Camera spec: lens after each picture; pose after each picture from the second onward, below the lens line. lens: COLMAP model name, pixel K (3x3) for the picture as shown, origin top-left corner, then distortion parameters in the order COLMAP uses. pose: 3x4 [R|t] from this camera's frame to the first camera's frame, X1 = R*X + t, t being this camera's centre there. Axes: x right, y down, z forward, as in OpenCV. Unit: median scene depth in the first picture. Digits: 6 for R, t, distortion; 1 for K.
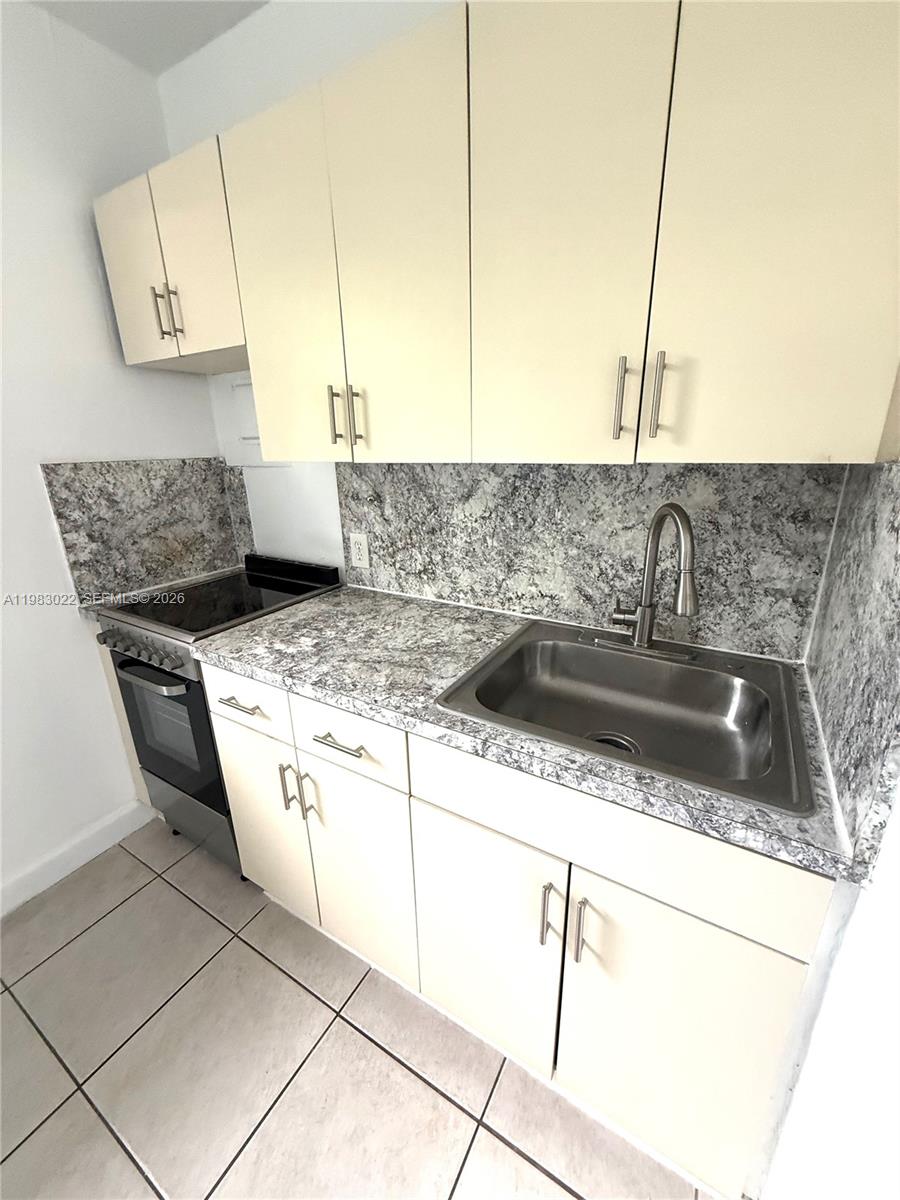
lens RADIAL K [[478.2, 0, 449.0], [0, 478.2, 596.4], [0, 0, 1]] dist [-0.000138, 0.000453]
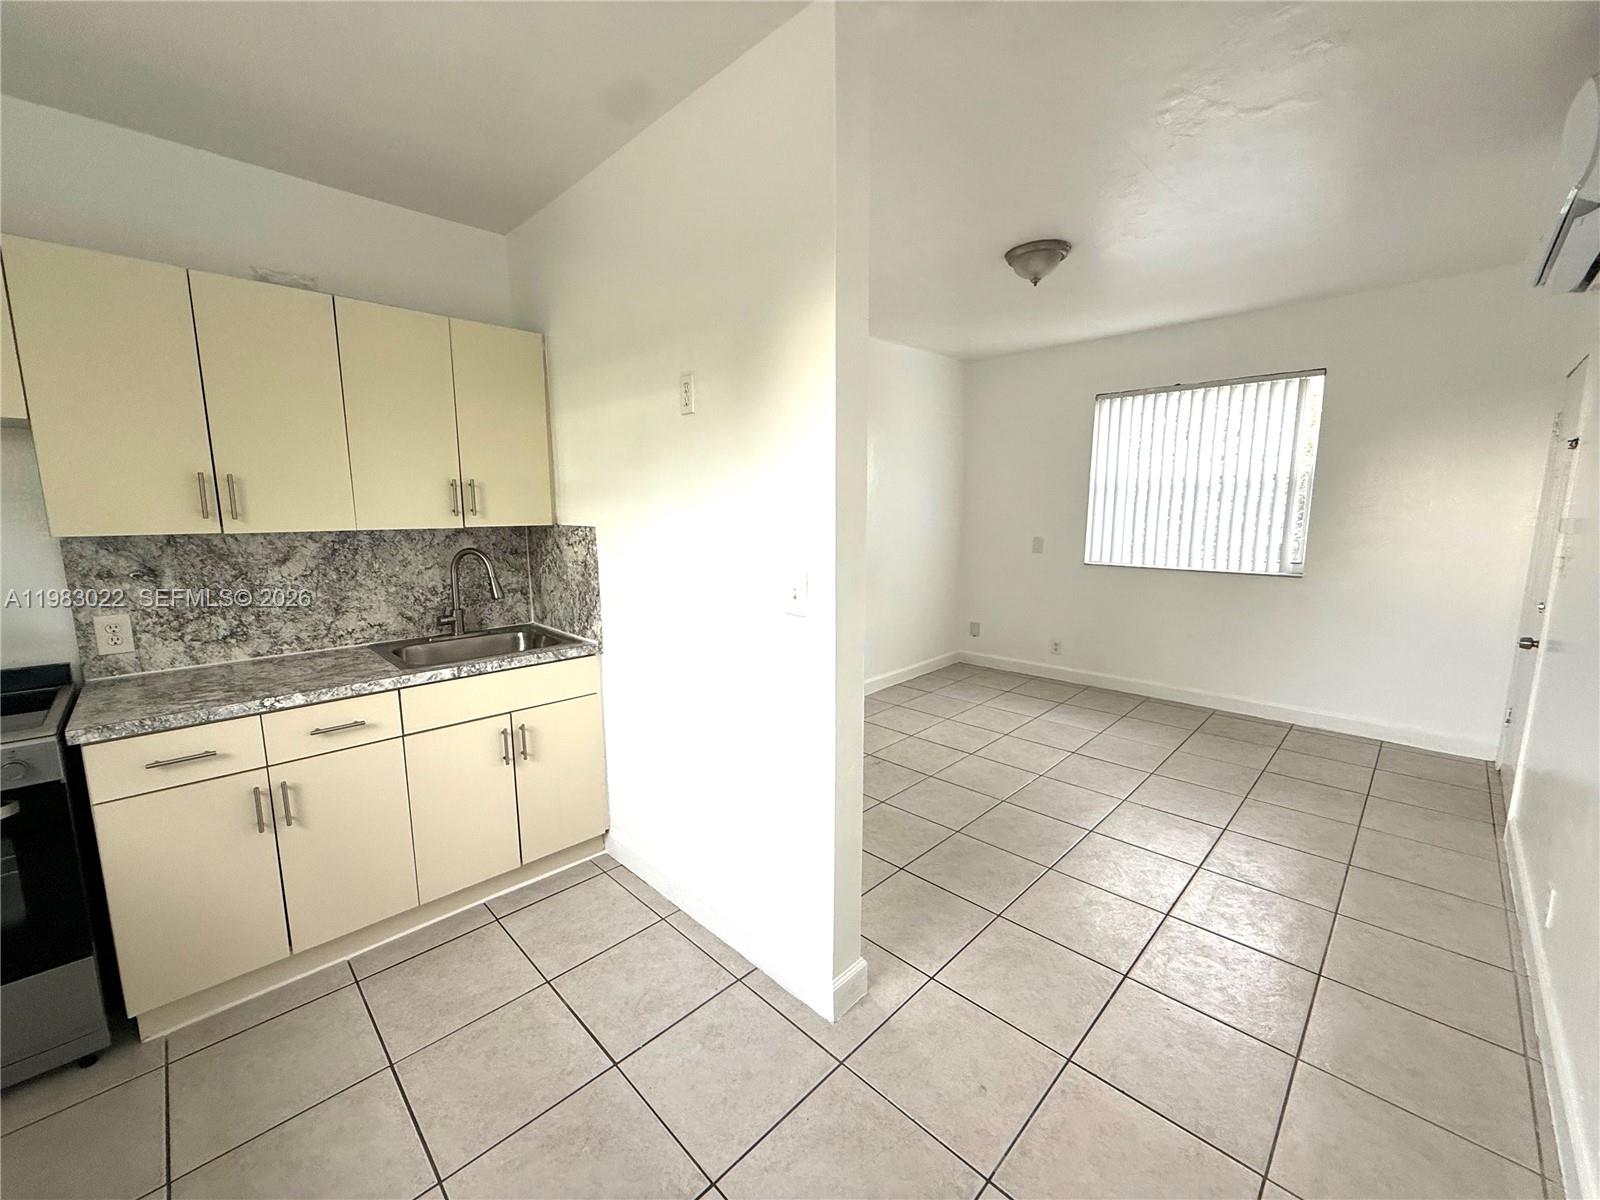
lens RADIAL K [[637.5, 0, 797.1], [0, 637.5, 601.5], [0, 0, 1]] dist [-0.000138, 0.000453]
pose [[0.250339, -0.125451, 0.959996, -1.236322], [0.296669, 0.953809, 0.047280, 0.205647], [-0.921584, 0.272965, 0.275993, -0.632261]]
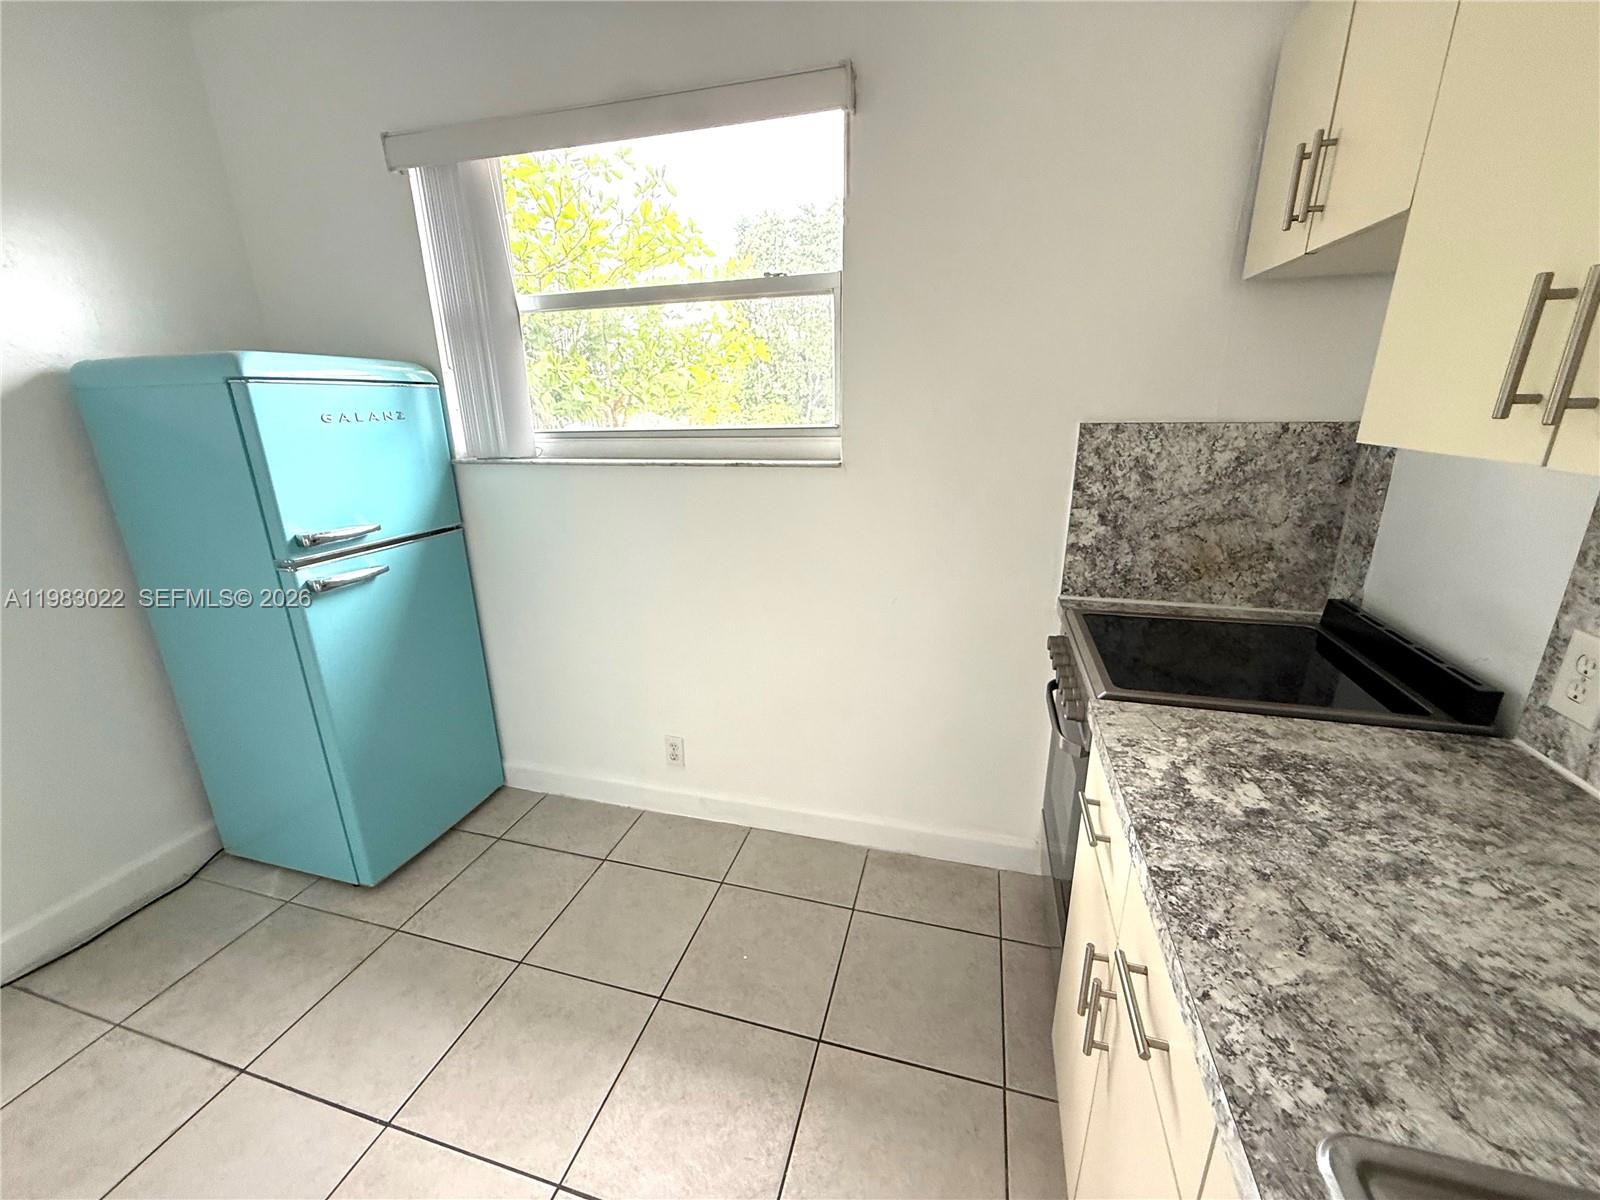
lens RADIAL K [[637.5, 0, 798.1], [0, 637.5, 601.4], [0, 0, 1]] dist [-0.000138, 0.000453]
pose [[0.260644, 0.309533, -0.914469, 0.130948], [-0.286426, 0.929356, 0.232934, -0.113768], [0.921968, 0.201215, 0.330889, 0.263187]]
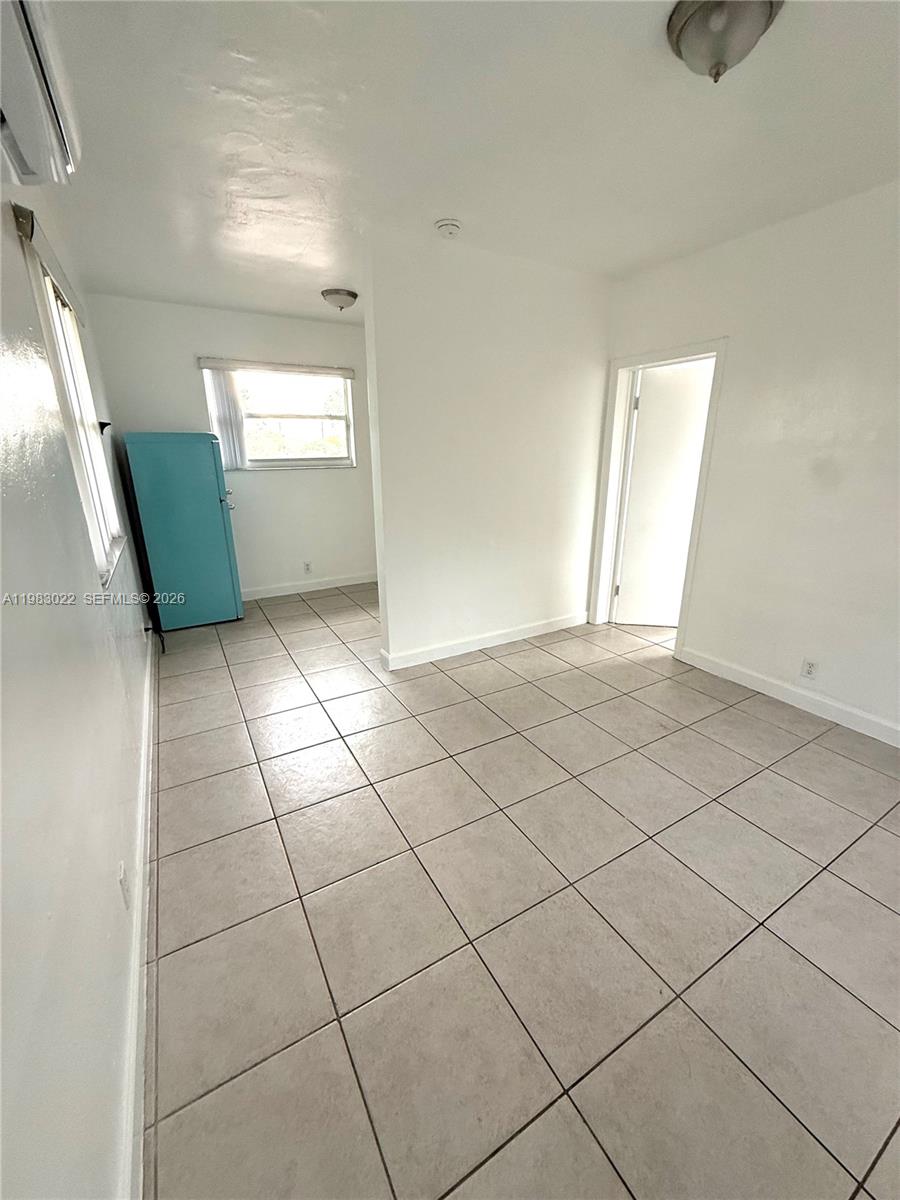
lens RADIAL K [[478.2, 0, 450.5], [0, 478.2, 597.1], [0, 0, 1]] dist [-0.000138, 0.000453]
pose [[0.874012, 0.166367, -0.456535, 1.326707], [-0.165806, 0.985280, 0.041620, 0.613297], [0.456739, 0.039320, 0.888731, -2.151014]]
